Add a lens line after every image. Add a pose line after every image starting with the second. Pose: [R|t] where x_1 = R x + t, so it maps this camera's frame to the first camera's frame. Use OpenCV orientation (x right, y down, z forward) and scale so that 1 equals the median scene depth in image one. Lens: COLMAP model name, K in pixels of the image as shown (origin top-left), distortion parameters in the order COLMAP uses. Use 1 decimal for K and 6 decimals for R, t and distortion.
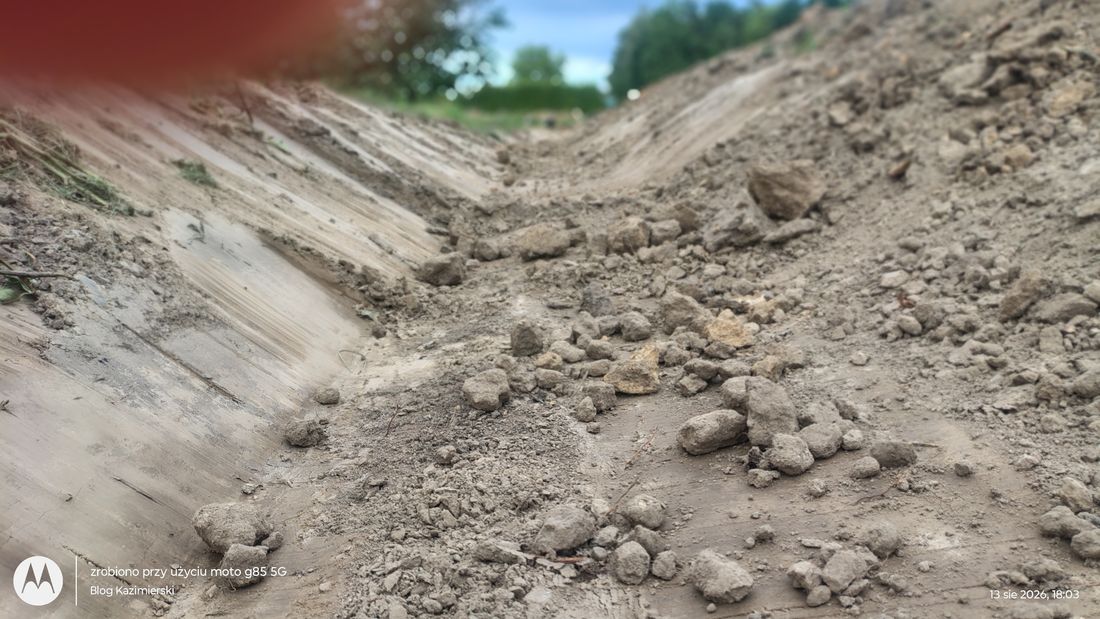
lens RADIAL K [[805.7, 0, 562.6], [0, 805.7, 324.0], [0, 0, 1]] dist [0.080226, -0.129314]
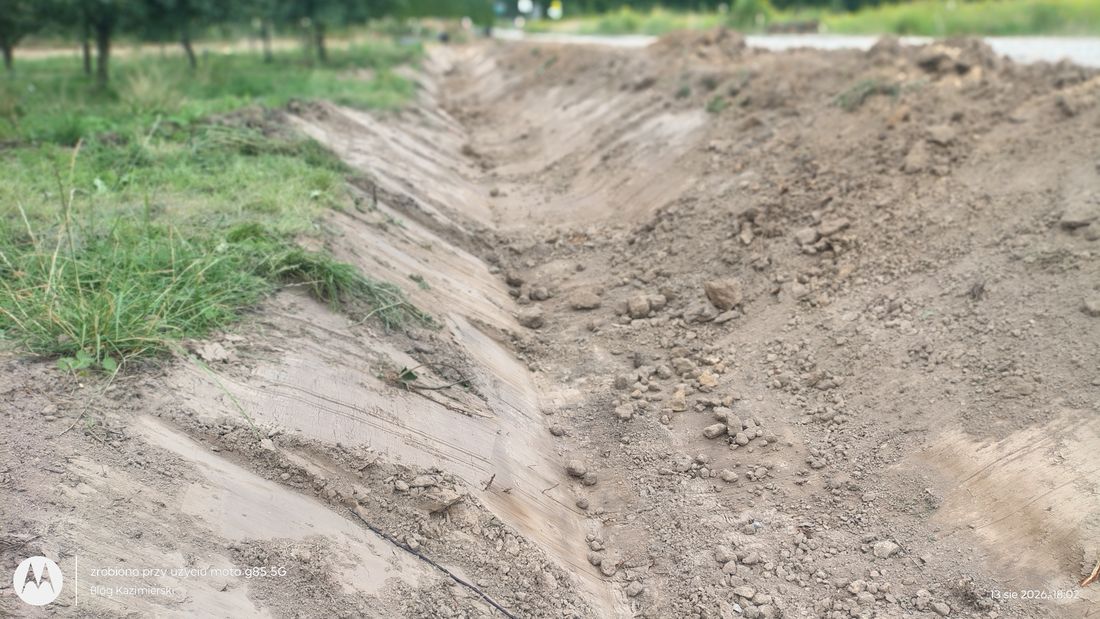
lens RADIAL K [[805.7, 0, 546.4], [0, 805.7, 319.6], [0, 0, 1]] dist [0.080226, -0.129314]
pose [[0.993273, -0.025237, 0.113013, -0.503194], [0.013436, 0.994488, 0.103989, -0.392231], [-0.115015, -0.101771, 0.988137, -1.228860]]
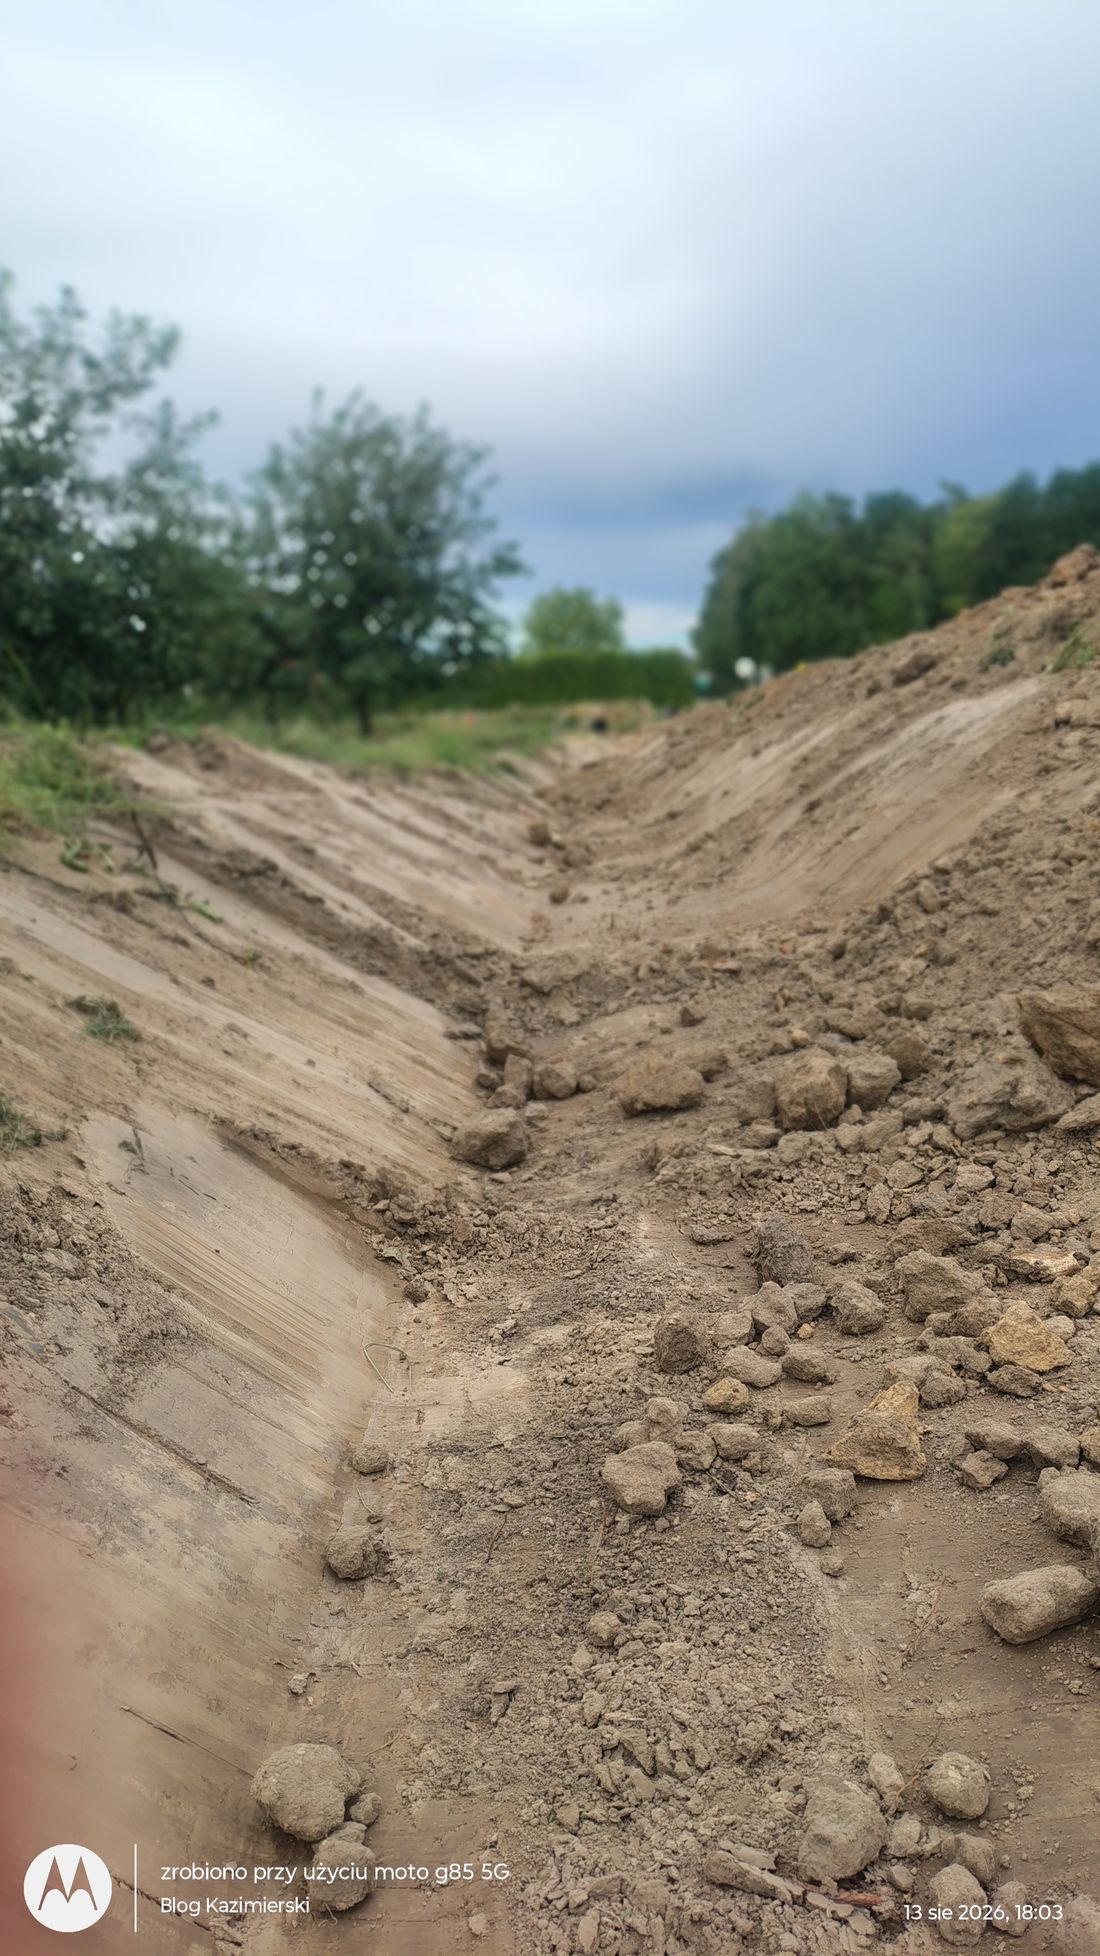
lens RADIAL K [[1432.6, 0, 548.3], [0, 1432.6, 1007.5], [0, 0, 1]] dist [0.080226, -0.129314]
pose [[0.997870, -0.034207, -0.055539, -0.072483], [0.031667, 0.998440, -0.045986, -0.179454], [0.057025, 0.044130, 0.997397, -0.096098]]
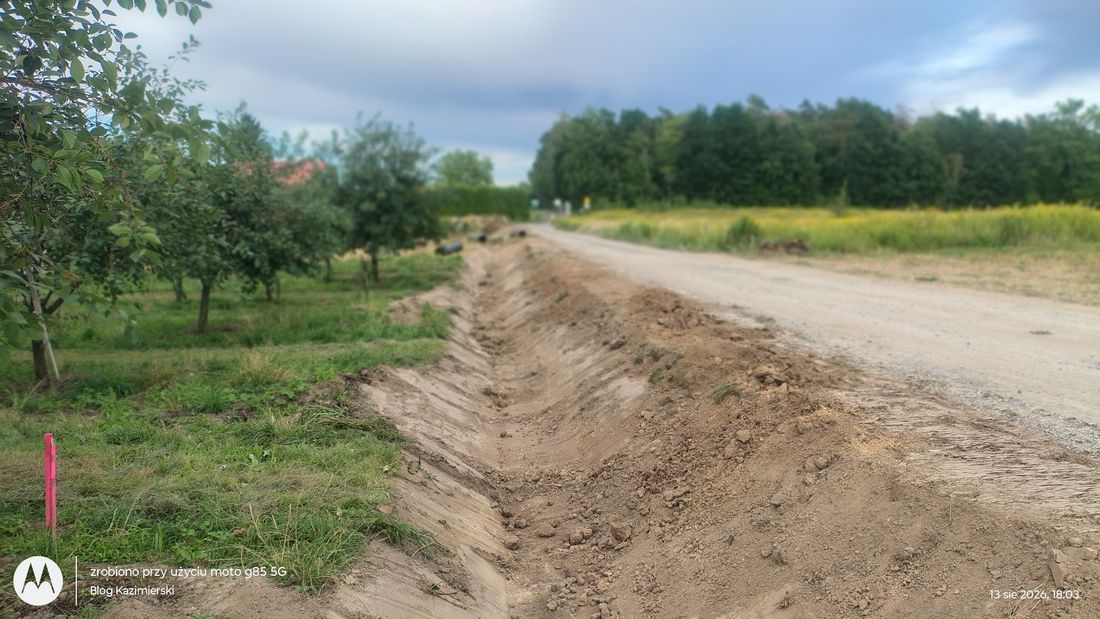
lens RADIAL K [[805.7, 0, 561.7], [0, 805.7, 307.6], [0, 0, 1]] dist [0.080226, -0.129314]
pose [[0.995793, -0.008422, 0.091248, -0.366590], [0.019721, 0.992131, -0.123644, -0.860837], [-0.089489, 0.124924, 0.988122, -3.201373]]
